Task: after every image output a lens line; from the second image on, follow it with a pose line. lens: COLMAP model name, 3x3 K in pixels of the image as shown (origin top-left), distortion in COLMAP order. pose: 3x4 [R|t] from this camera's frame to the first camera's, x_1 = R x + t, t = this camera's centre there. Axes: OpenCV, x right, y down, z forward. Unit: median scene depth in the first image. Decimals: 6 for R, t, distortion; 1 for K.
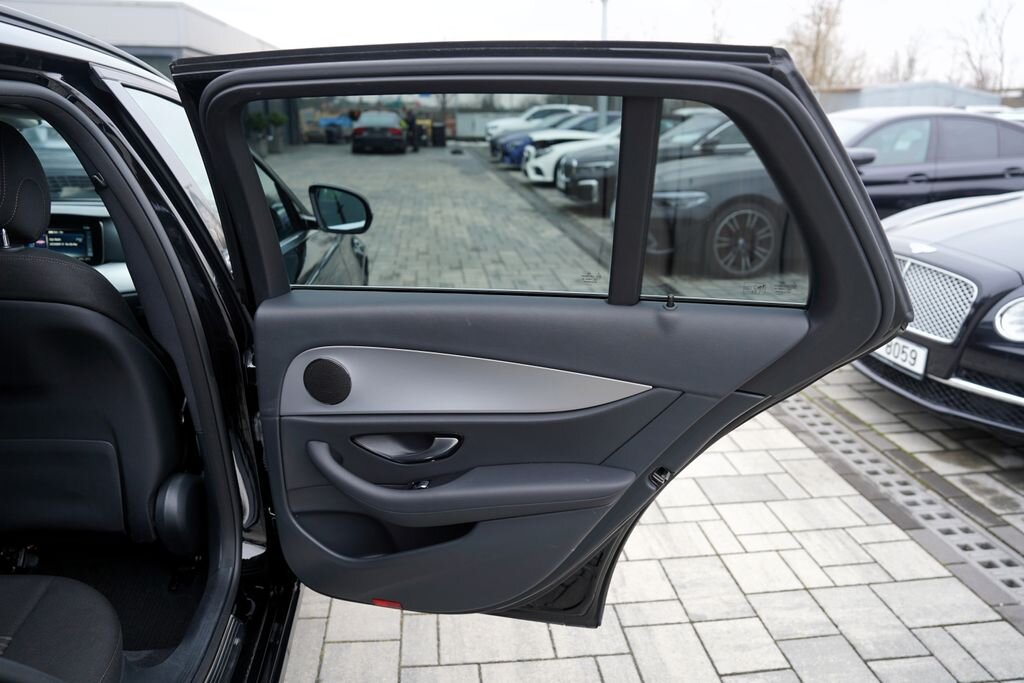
lens RADIAL K [[705.0, 0, 514.0], [0, 705.0, 330.9], [0, 0, 1]] dist [-0.092876, 0.067696]
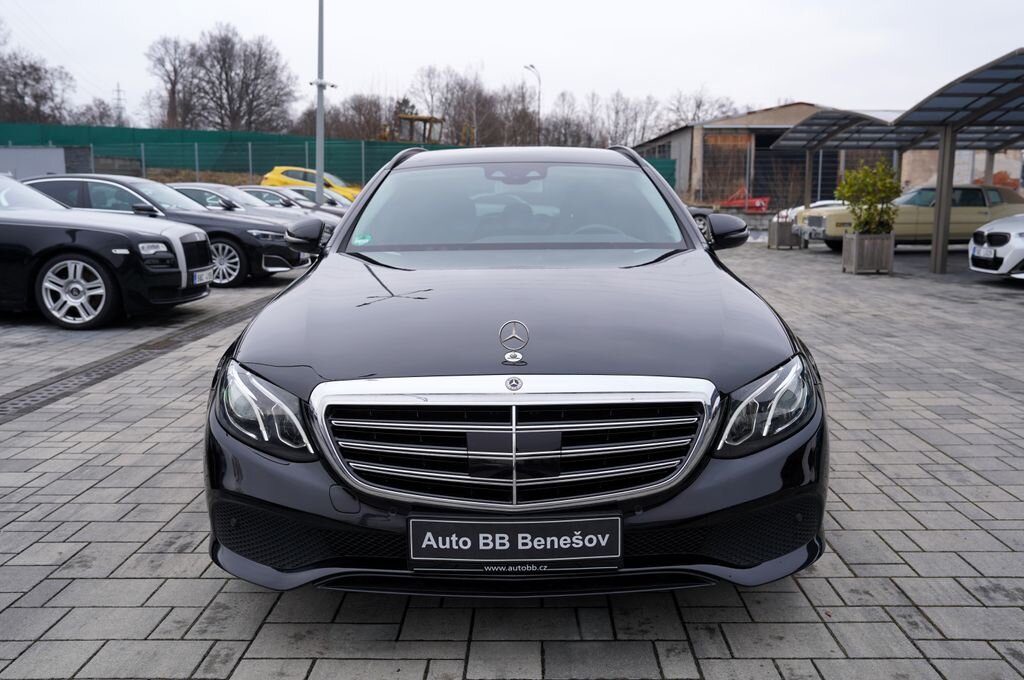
lens RADIAL K [[877.8, 0, 516.4], [0, 877.8, 342.1], [0, 0, 1]] dist [-0.054894, 0.103223]
pose [[-0.989667, -0.043514, 0.136623, -0.194773], [0.021585, 0.896769, 0.441972, -0.158863], [-0.141752, 0.440354, -0.886563, 0.548096]]
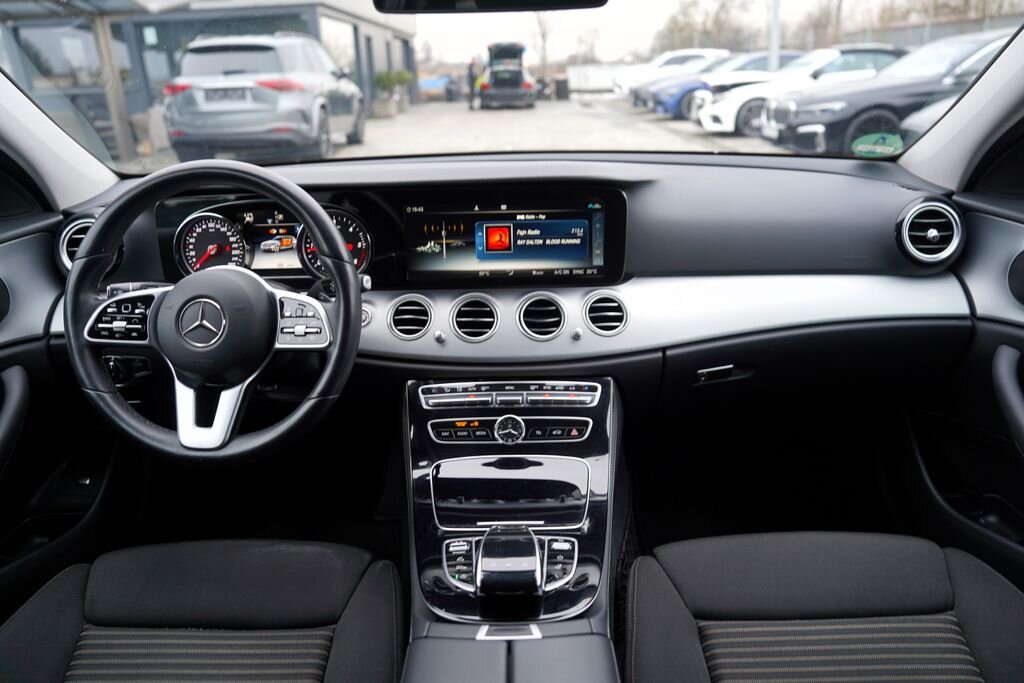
lens RADIAL K [[705.0, 0, 514.0], [0, 705.0, 330.9], [0, 0, 1]] dist [-0.092876, 0.067696]
pose [[0.990063, -0.003318, -0.140589, -0.128312], [0.011573, 0.998253, 0.057942, -0.019684], [0.140151, -0.058994, 0.988371, 0.108195]]
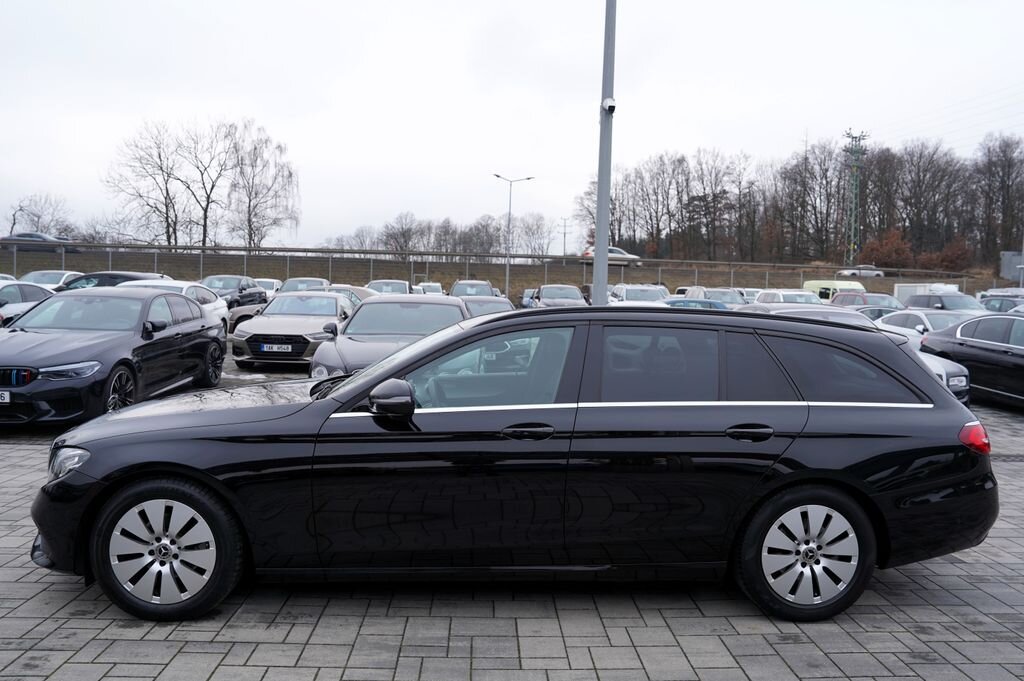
lens RADIAL K [[733.0, 0, 520.8], [0, 733.0, 340.5], [0, 0, 1]] dist [-0.102667, 0.085216]
pose [[0.075491, -0.071521, 0.994578, -0.533697], [0.264415, 0.963154, 0.049192, -0.058236], [-0.961450, 0.259267, 0.091620, 0.098508]]
